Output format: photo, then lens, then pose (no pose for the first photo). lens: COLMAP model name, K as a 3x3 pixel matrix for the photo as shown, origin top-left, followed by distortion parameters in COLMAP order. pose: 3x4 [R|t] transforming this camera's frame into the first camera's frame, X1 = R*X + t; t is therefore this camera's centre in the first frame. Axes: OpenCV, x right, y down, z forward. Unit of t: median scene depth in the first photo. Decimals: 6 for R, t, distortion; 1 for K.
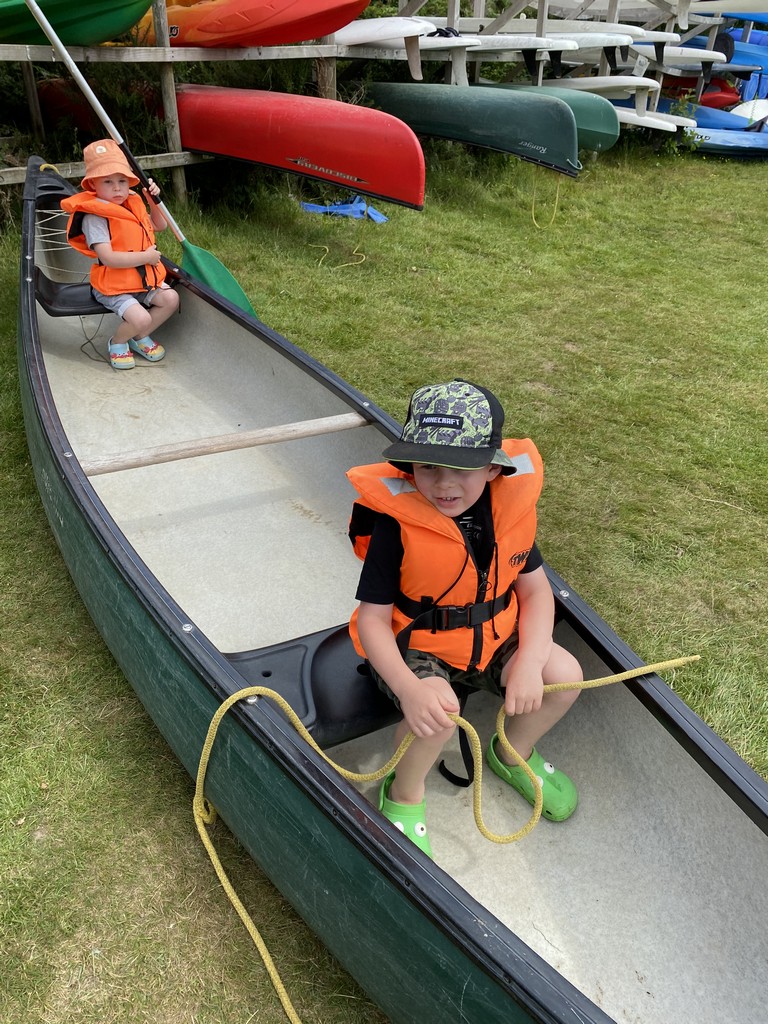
lens RADIAL K [[777.2, 0, 384.0], [0, 777.2, 512.0], [0, 0, 1]] dist [0.005706, -0.001591]
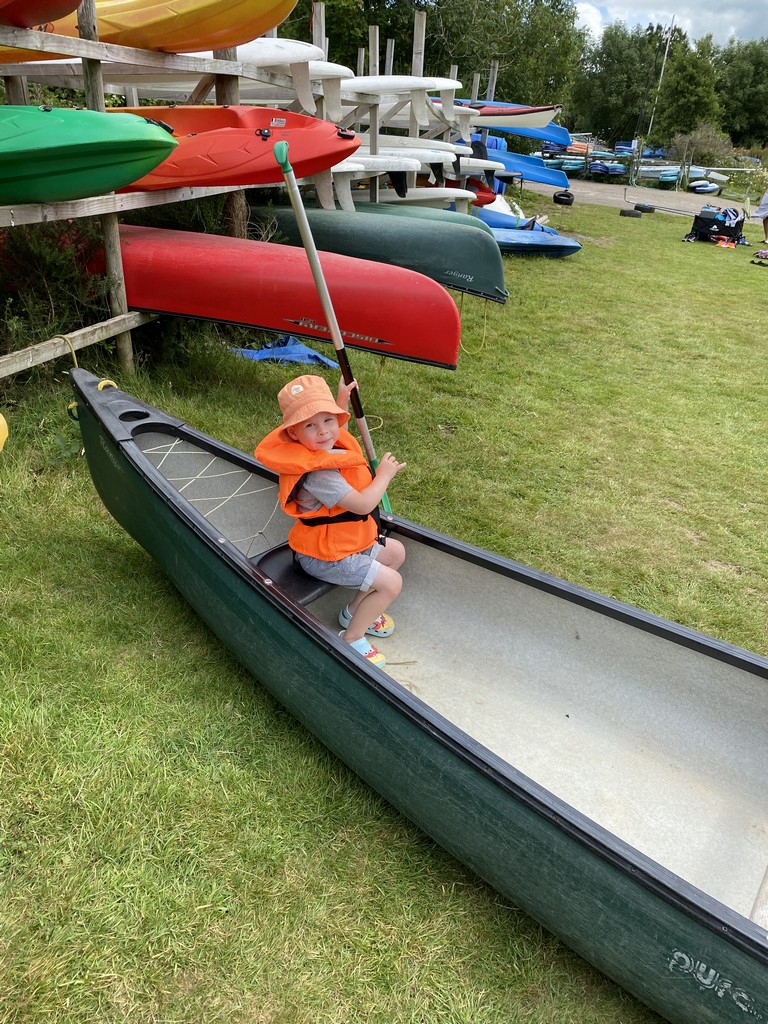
lens RADIAL K [[777.2, 0, 384.0], [0, 777.2, 512.0], [0, 0, 1]] dist [0.005706, -0.001591]
pose [[0.916574, -0.158756, 0.367000, -0.348877], [0.184578, 0.982154, -0.036120, -0.181211], [-0.354716, 0.100847, 0.929519, 0.172660]]
